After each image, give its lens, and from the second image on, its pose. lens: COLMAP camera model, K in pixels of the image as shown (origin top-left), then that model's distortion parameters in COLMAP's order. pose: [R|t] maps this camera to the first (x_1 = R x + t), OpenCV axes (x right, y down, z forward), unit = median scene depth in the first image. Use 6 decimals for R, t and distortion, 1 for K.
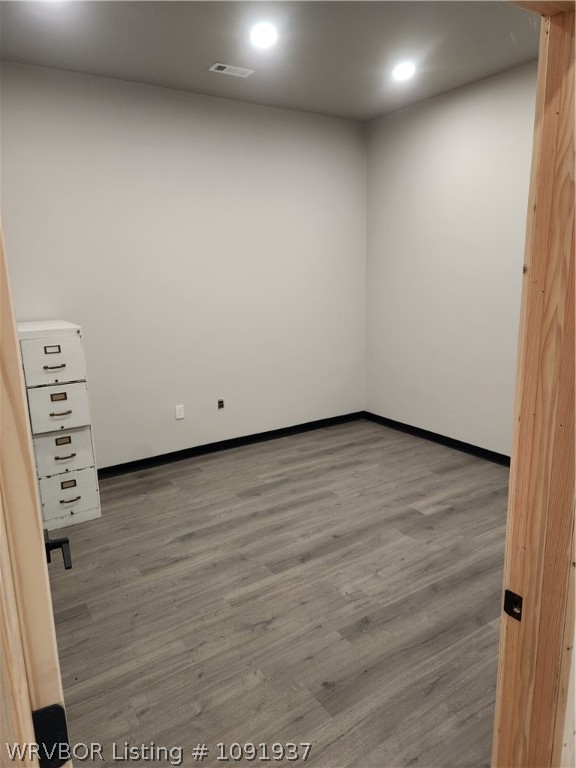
lens RADIAL K [[512.7, 0, 283.7], [0, 512.7, 389.1], [0, 0, 1]] dist [0.066677, -0.063283]
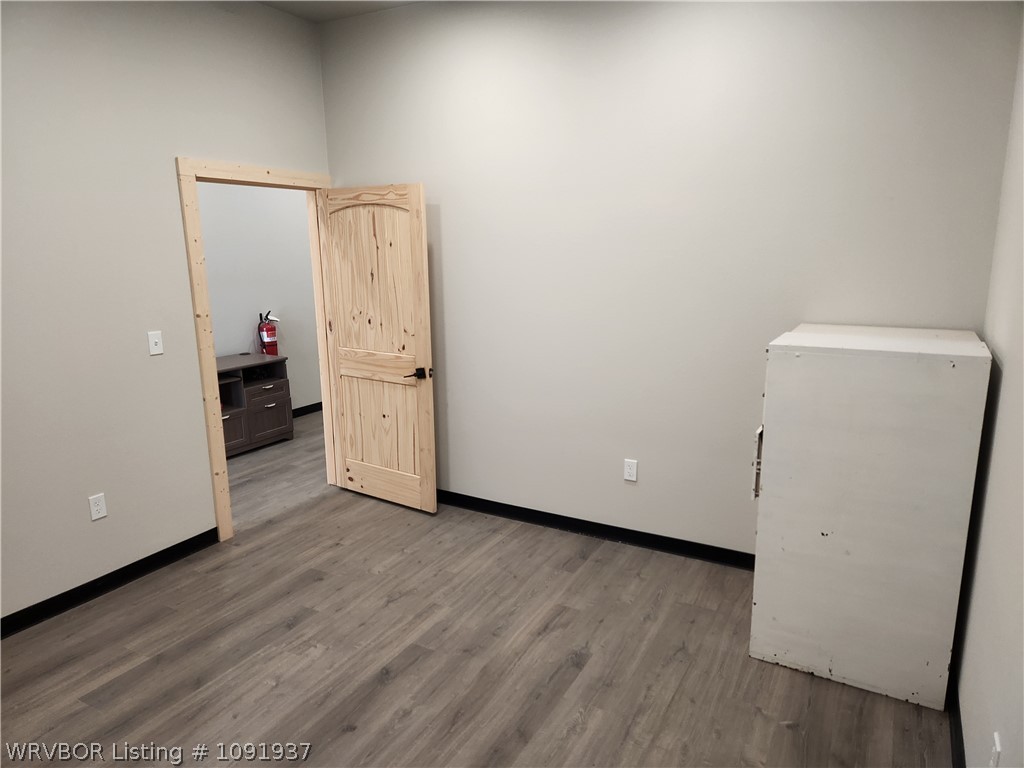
lens RADIAL K [[683.6, 0, 506.2], [0, 683.6, 419.0], [0, 0, 1]] dist [0.066677, -0.063283]
pose [[-0.887237, 0.151127, -0.435857, 0.267994], [-0.070911, 0.888909, 0.452562, -0.440364], [0.455831, 0.432437, -0.777956, 1.778664]]
